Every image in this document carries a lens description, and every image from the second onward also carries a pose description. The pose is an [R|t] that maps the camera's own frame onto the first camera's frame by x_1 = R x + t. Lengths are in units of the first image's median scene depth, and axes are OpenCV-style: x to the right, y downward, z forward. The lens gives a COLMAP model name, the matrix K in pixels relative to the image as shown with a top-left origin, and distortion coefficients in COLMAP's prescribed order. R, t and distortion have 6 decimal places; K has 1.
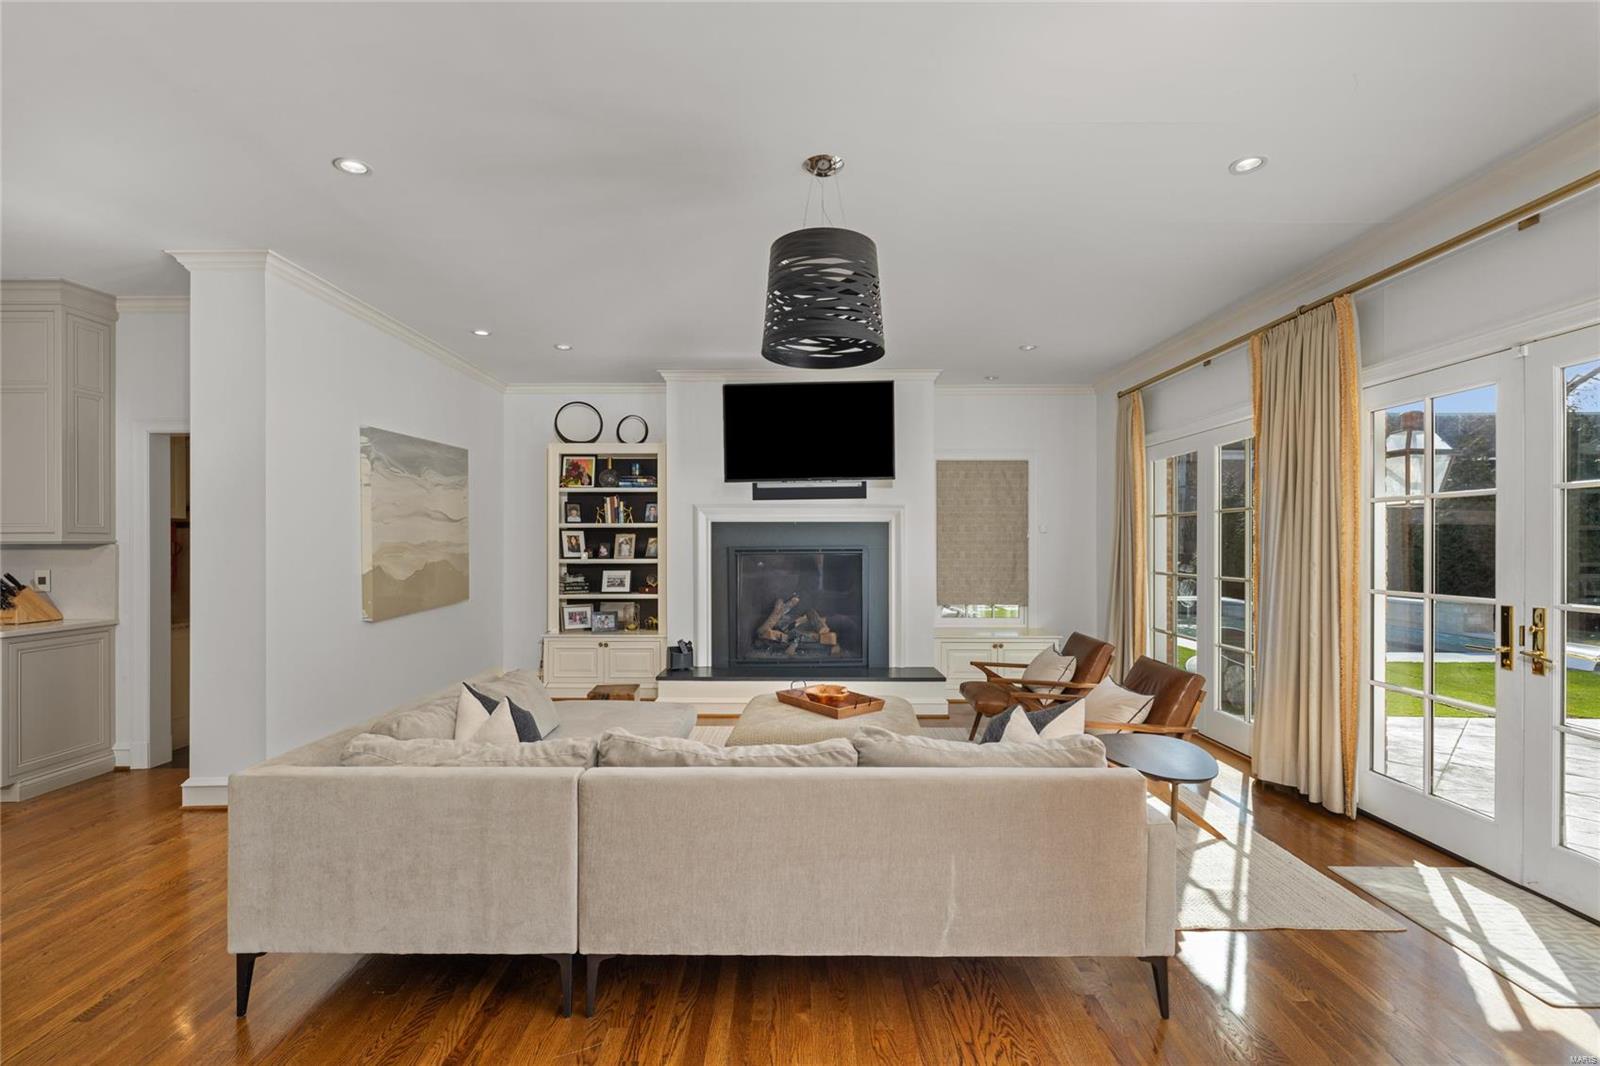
lens RADIAL K [[728.7, 0, 800.7], [0, 728.7, 546.0], [0, 0, 1]] dist [-0.000777, 0.001043]
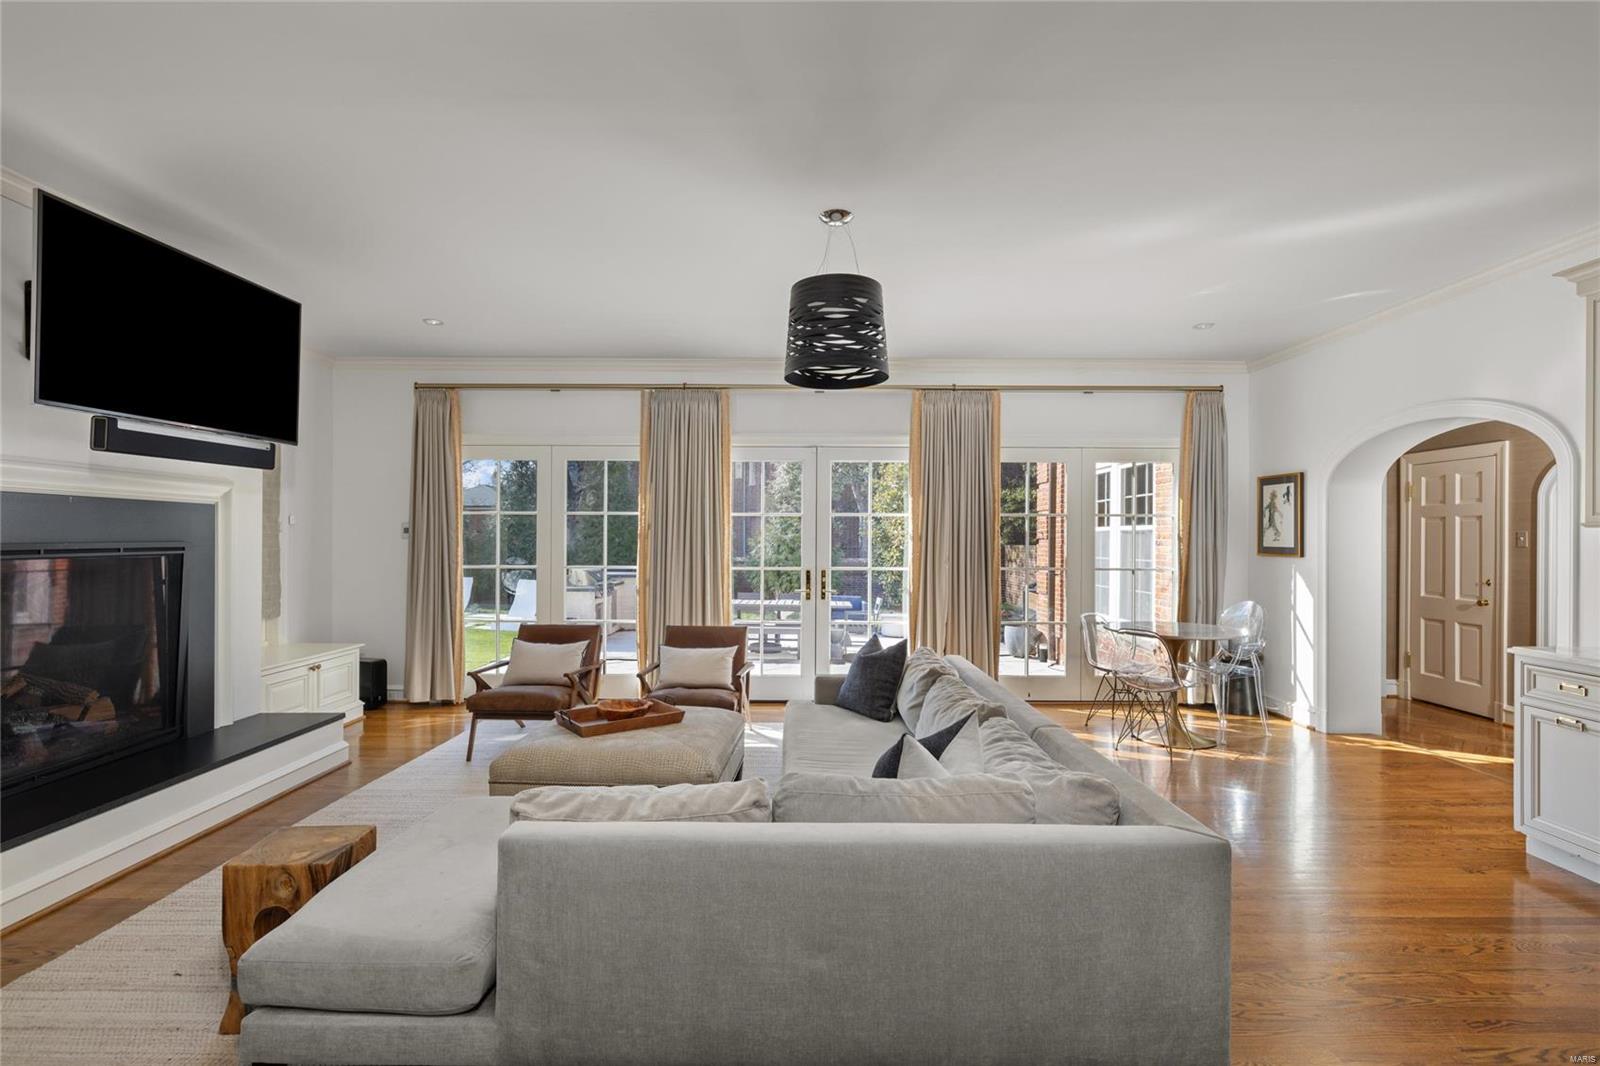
lens RADIAL K [[728.7, 0, 798.9], [0, 728.7, 532.7], [0, 0, 1]] dist [-0.000777, 0.001043]
pose [[-0.004595, 0.010181, 0.999938, -0.500855], [-0.002295, 0.999945, -0.010191, -0.001845], [-0.999987, -0.002342, -0.004572, 0.460649]]
